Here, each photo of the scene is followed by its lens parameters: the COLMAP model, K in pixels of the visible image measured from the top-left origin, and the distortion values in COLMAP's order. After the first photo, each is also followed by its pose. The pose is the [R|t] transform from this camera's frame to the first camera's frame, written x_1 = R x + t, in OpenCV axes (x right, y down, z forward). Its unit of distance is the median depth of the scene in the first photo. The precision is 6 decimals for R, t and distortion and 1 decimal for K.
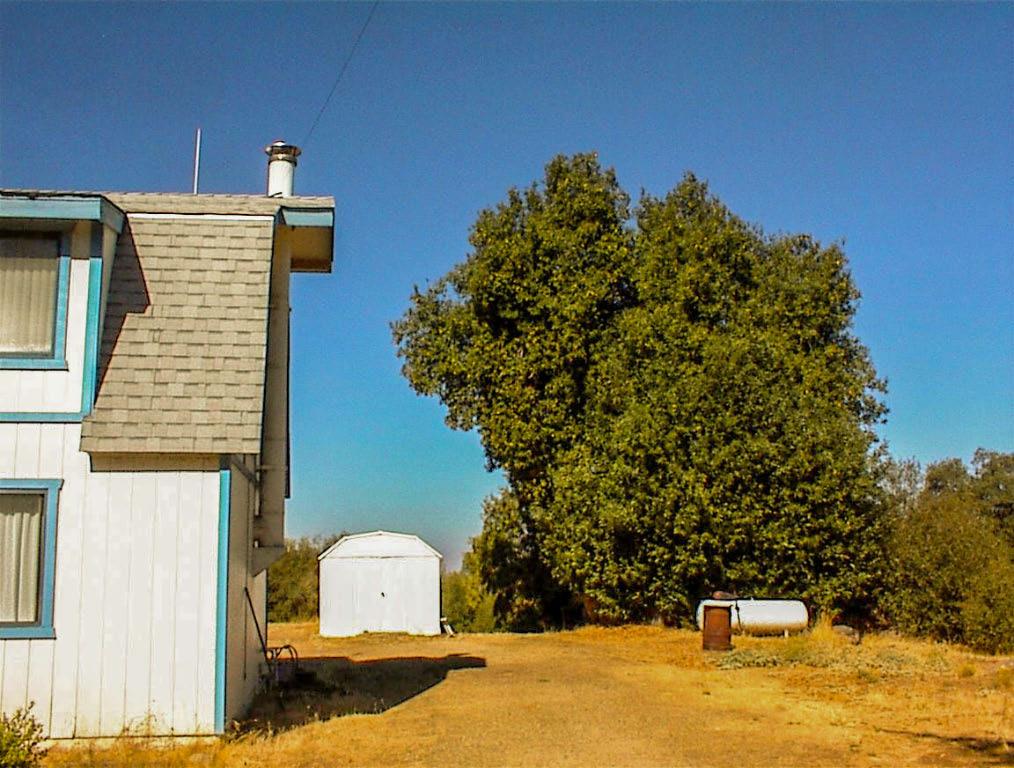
lens RADIAL K [[1124.9, 0, 516.9], [0, 1124.9, 388.2], [0, 0, 1]] dist [-0.085722, 0.000000]
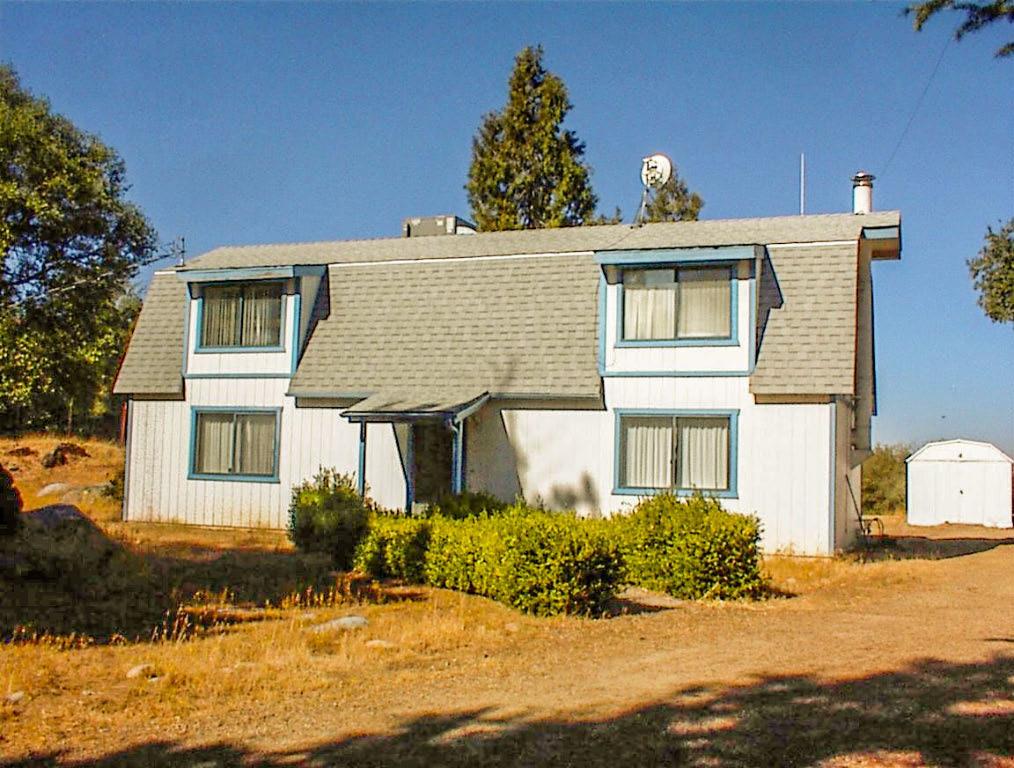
lens RADIAL K [[1124.9, 0, 513.5], [0, 1124.9, 380.9], [0, 0, 1]] dist [-0.085722, 0.000000]
pose [[0.864796, -0.008728, -0.502048, 0.137069], [0.046901, 0.996882, 0.063458, -0.072554], [0.499928, -0.078425, 0.862509, -0.561197]]
